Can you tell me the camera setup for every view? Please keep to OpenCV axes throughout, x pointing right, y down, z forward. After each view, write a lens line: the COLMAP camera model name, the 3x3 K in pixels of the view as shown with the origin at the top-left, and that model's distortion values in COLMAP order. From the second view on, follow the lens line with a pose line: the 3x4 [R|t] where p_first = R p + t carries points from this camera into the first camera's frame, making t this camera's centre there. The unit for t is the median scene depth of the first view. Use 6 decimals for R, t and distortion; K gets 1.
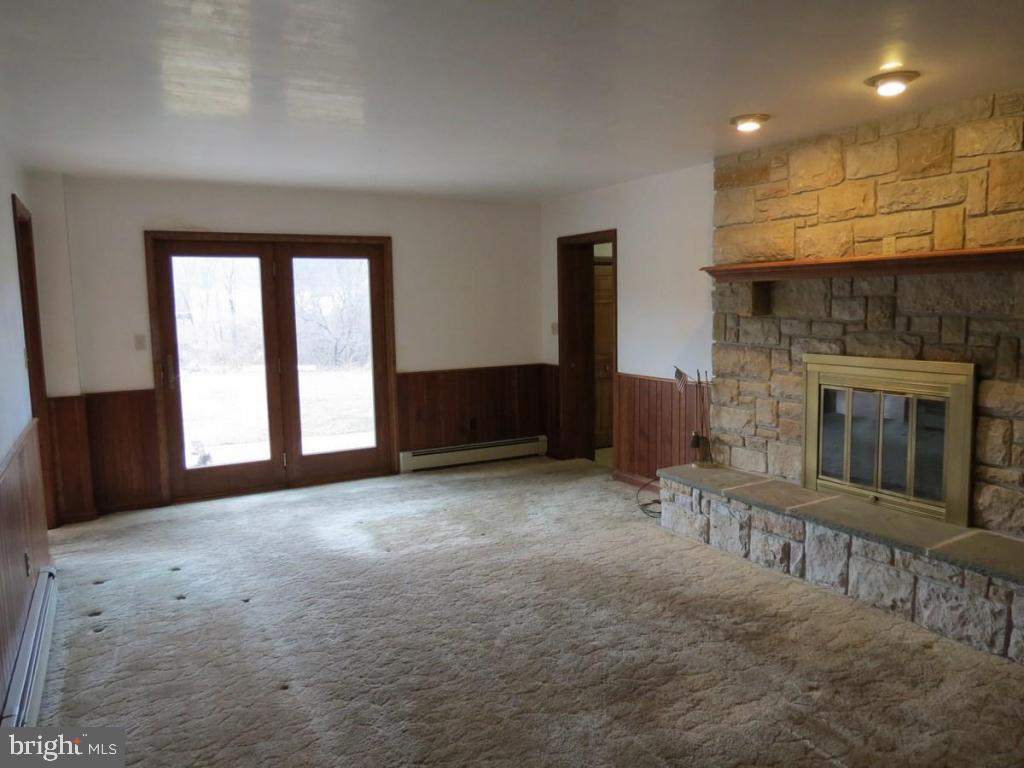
lens RADIAL K [[739.9, 0, 512.0], [0, 739.9, 384.0], [0, 0, 1]] dist [-0.003112, -0.002237]
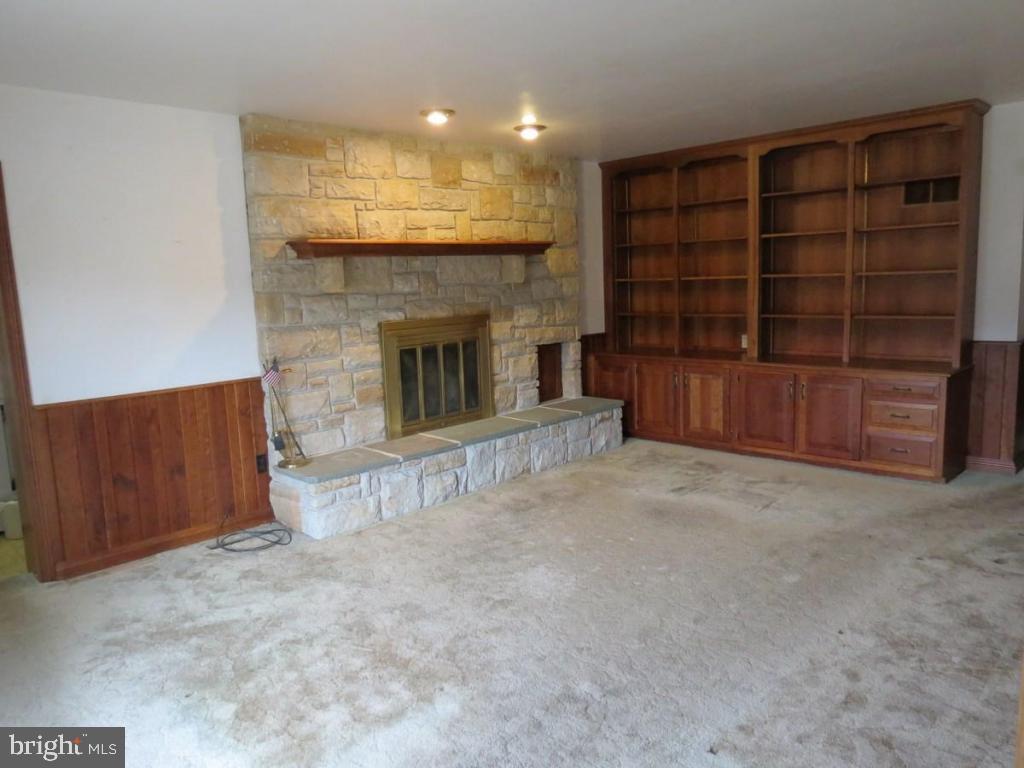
lens RADIAL K [[739.9, 0, 512.0], [0, 739.9, 384.0], [0, 0, 1]] dist [-0.003112, -0.002237]
pose [[-0.275757, -0.108676, 0.955064, -0.784146], [0.151075, 0.976340, 0.154717, -0.098974], [-0.949281, 0.186951, -0.252814, 1.161523]]
